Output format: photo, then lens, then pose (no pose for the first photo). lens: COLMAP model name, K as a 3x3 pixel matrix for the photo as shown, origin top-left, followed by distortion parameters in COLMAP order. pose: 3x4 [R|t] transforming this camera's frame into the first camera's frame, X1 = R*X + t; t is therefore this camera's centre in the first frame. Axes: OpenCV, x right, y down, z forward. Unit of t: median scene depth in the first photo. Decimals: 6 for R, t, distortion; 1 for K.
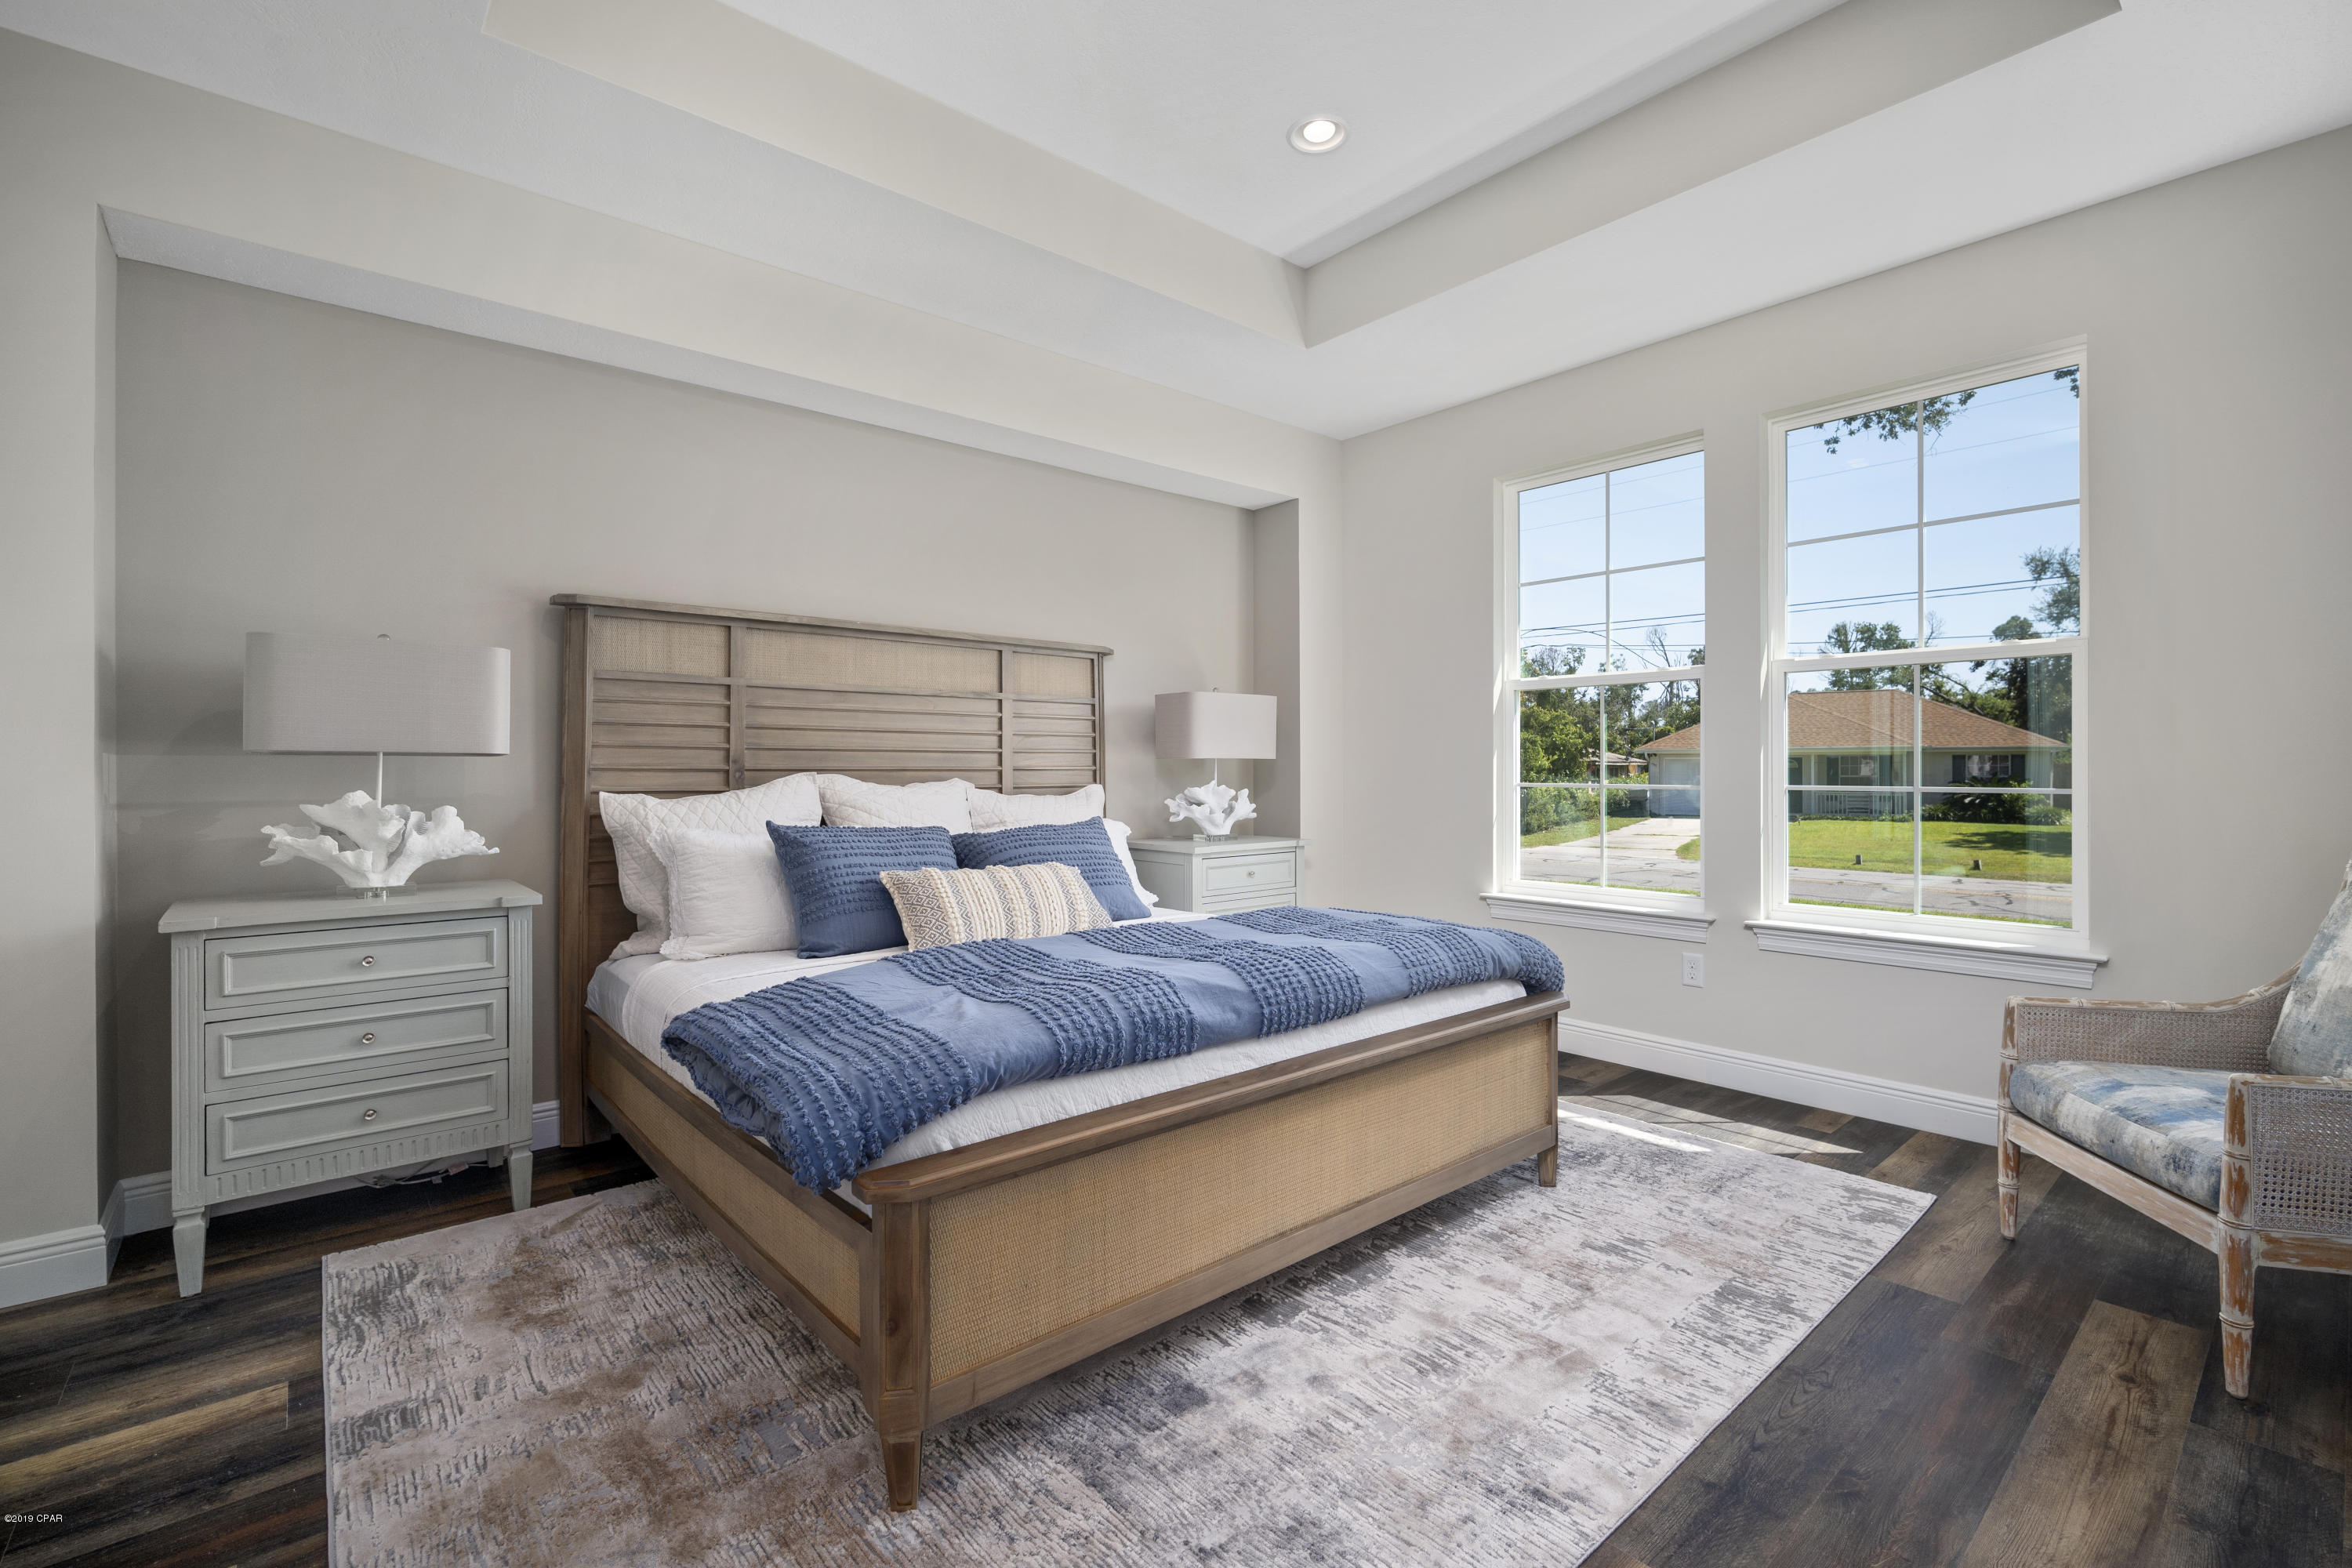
lens RADIAL K [[1030.2, 0, 1176.0], [0, 1030.2, 784.0], [0, 0, 1]] dist [-0.010704, 0.000994]
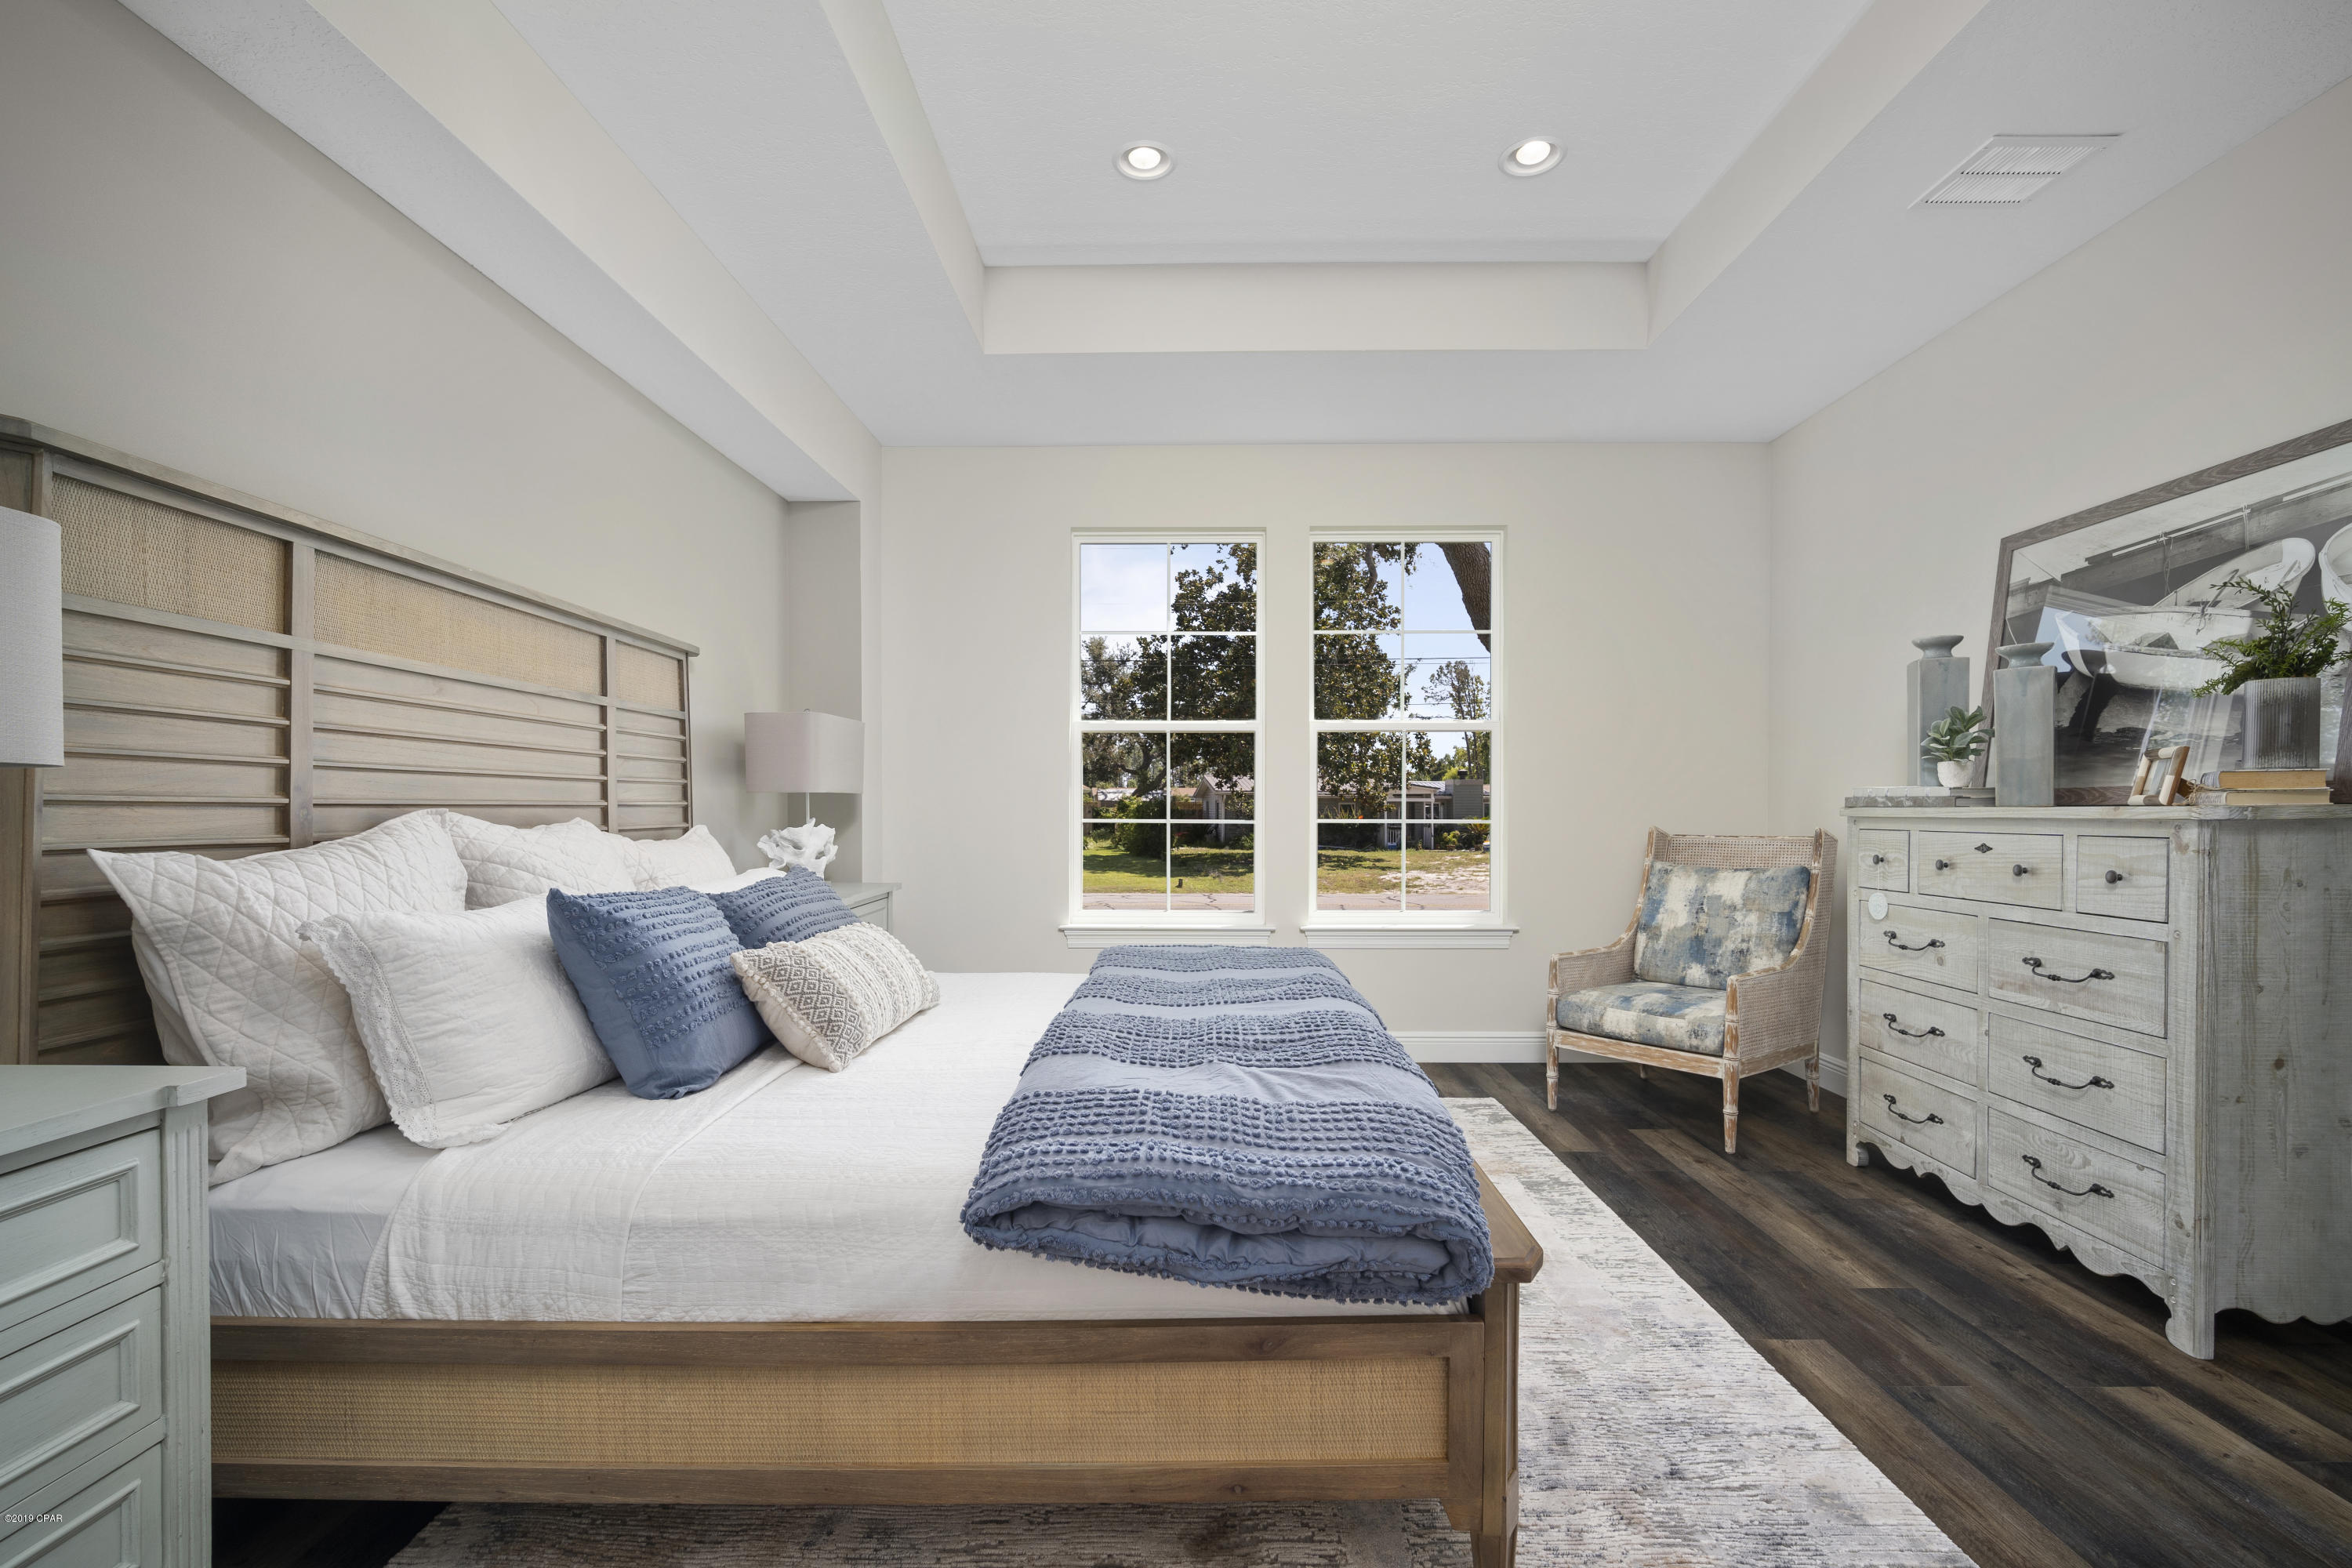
lens RADIAL K [[1030.5, 0, 1177.5], [0, 1030.5, 850.1], [0, 0, 1]] dist [-0.037707, 0.000277]
pose [[0.662607, -0.028317, 0.748432, -0.587989], [0.008624, 0.999507, 0.030181, -0.001519], [-0.748918, -0.013544, 0.662524, 0.332215]]
